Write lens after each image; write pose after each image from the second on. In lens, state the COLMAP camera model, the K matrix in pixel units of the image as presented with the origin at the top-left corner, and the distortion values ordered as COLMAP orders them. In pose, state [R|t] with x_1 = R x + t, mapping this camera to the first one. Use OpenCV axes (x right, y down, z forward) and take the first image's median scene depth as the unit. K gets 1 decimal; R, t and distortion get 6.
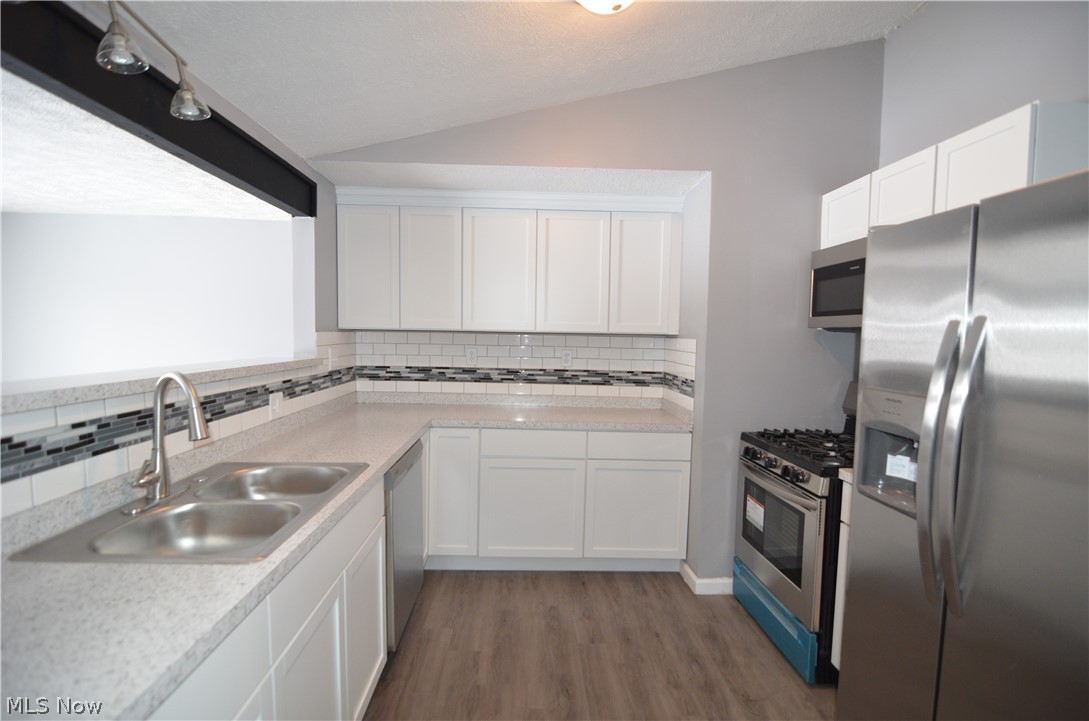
lens RADIAL K [[519.9, 0, 540.8], [0, 519.9, 368.0], [0, 0, 1]] dist [-0.004494, -0.011246]
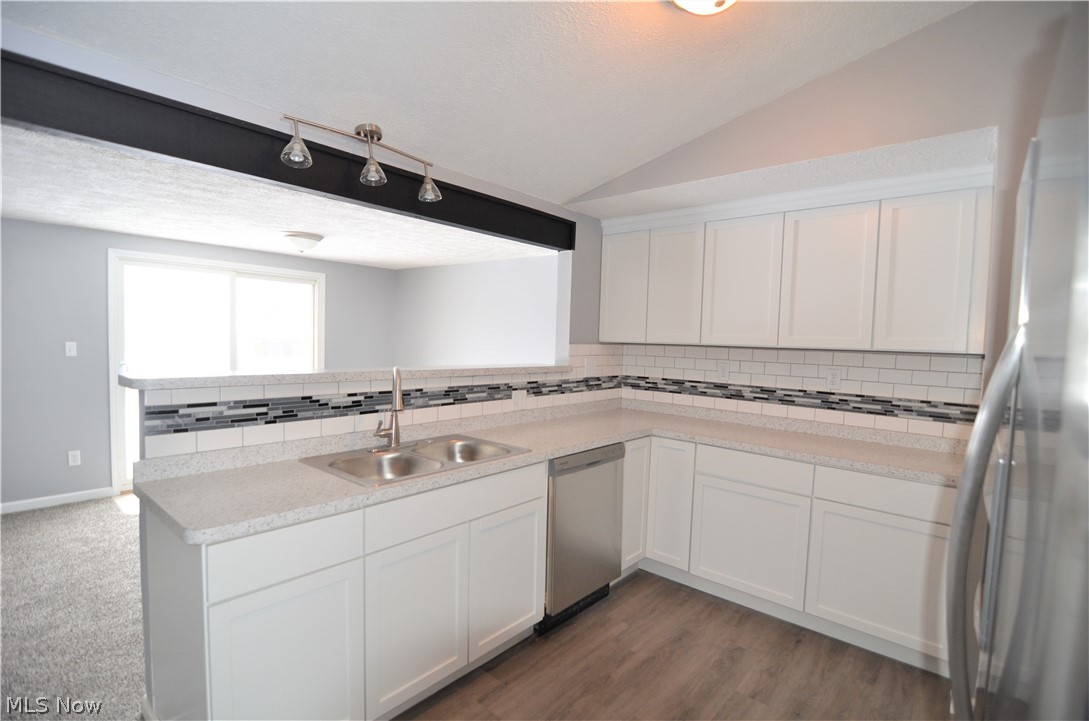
lens RADIAL K [[519.9, 0, 540.8], [0, 519.9, 368.0], [0, 0, 1]] dist [-0.004494, -0.011246]
pose [[0.731340, 0.042193, -0.680706, 0.326076], [-0.061933, 0.998069, -0.004675, -0.004015], [0.679195, 0.045577, 0.732541, 0.066689]]
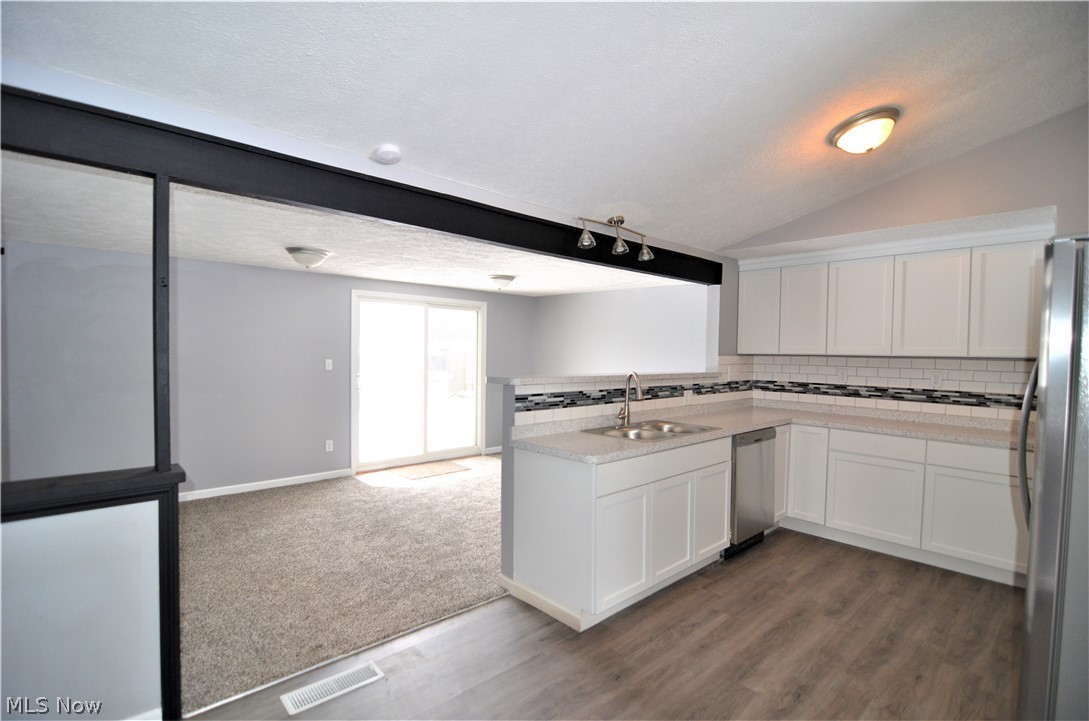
lens RADIAL K [[519.9, 0, 540.8], [0, 519.9, 368.0], [0, 0, 1]] dist [-0.004494, -0.011246]
pose [[0.653553, 0.016077, -0.756710, 0.392666], [-0.053590, 0.998248, -0.025075, 0.034557], [0.754981, 0.056940, 0.653270, -0.422329]]
